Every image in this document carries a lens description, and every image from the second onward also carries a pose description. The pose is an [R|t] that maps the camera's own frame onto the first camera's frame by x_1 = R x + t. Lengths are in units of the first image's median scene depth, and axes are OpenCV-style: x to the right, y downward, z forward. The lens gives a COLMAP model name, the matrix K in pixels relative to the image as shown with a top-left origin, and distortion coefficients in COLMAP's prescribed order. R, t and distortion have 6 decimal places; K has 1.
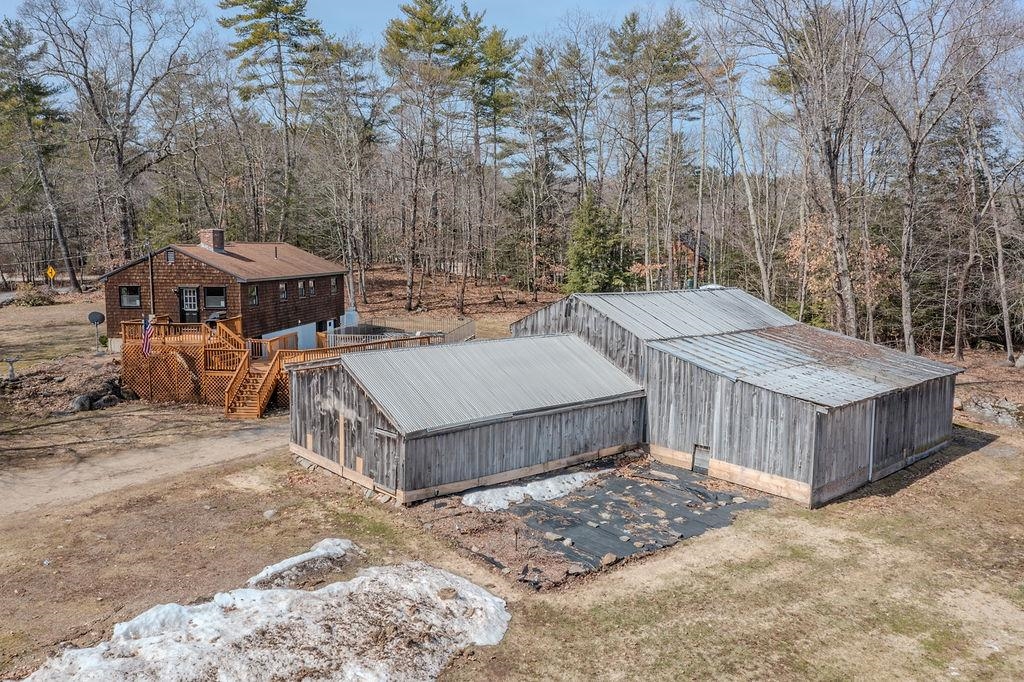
lens RADIAL K [[814.2, 0, 512.0], [0, 814.2, 341.0], [0, 0, 1]] dist [-0.026077, 0.012216]
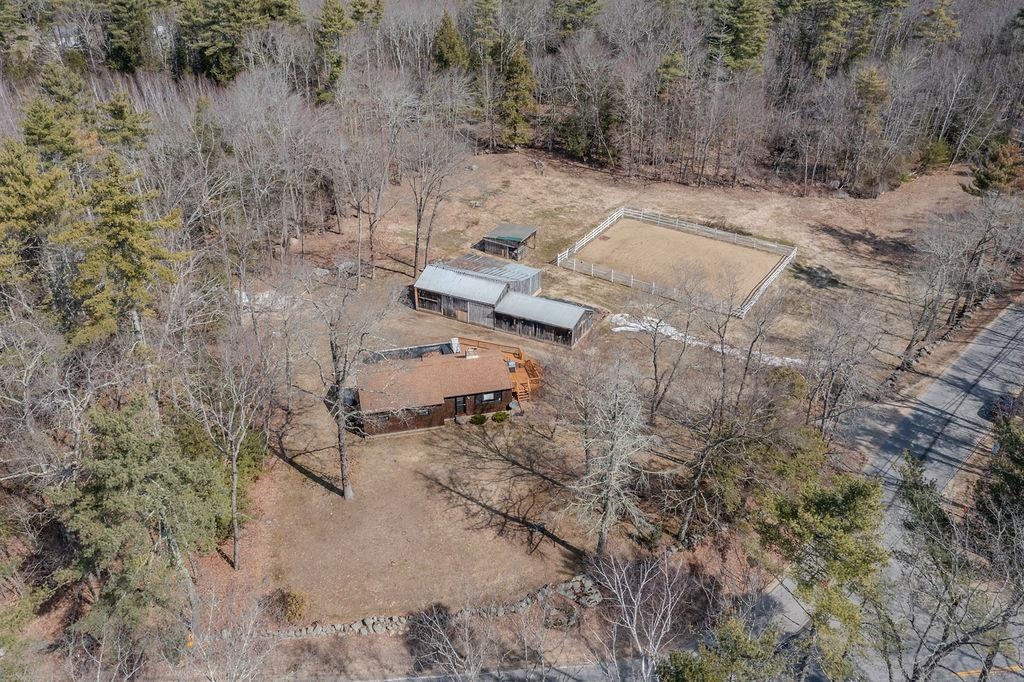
lens RADIAL K [[820.1, 0, 512.0], [0, 820.1, 341.0], [0, 0, 1]] dist [-0.006620, 0.002034]
pose [[-0.359559, -0.479089, 0.800744, -2.988599], [0.104669, 0.832011, 0.544796, -1.843362], [-0.927234, 0.279699, -0.249011, 2.109231]]
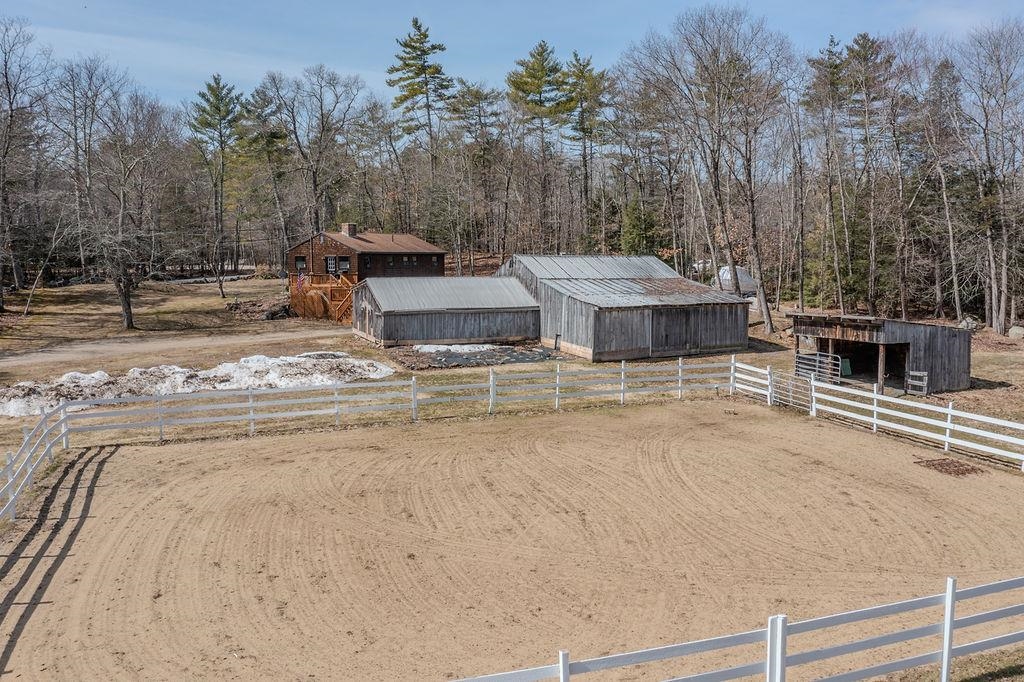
lens RADIAL K [[814.2, 0, 512.0], [0, 814.2, 341.0], [0, 0, 1]] dist [-0.026077, 0.012216]
pose [[0.960782, 0.026740, -0.276013, 0.635482], [-0.029353, 0.999555, -0.005340, 0.155812], [0.275747, 0.013233, 0.961139, -0.772744]]
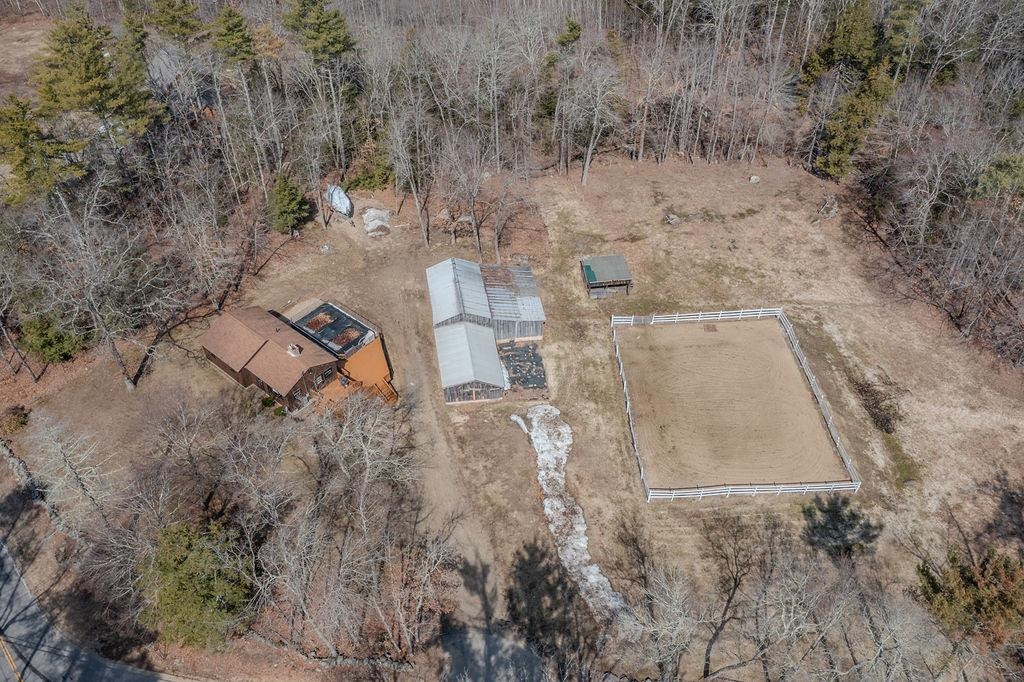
lens RADIAL K [[807.1, 0, 516.1], [0, 807.1, 339.6], [0, 0, 1]] dist [-0.009285, 0.006626]
pose [[0.541365, -0.567628, 0.620260, -2.081850], [0.096429, 0.774762, 0.624856, -2.192840], [-0.835239, -0.278464, 0.474165, -0.794931]]
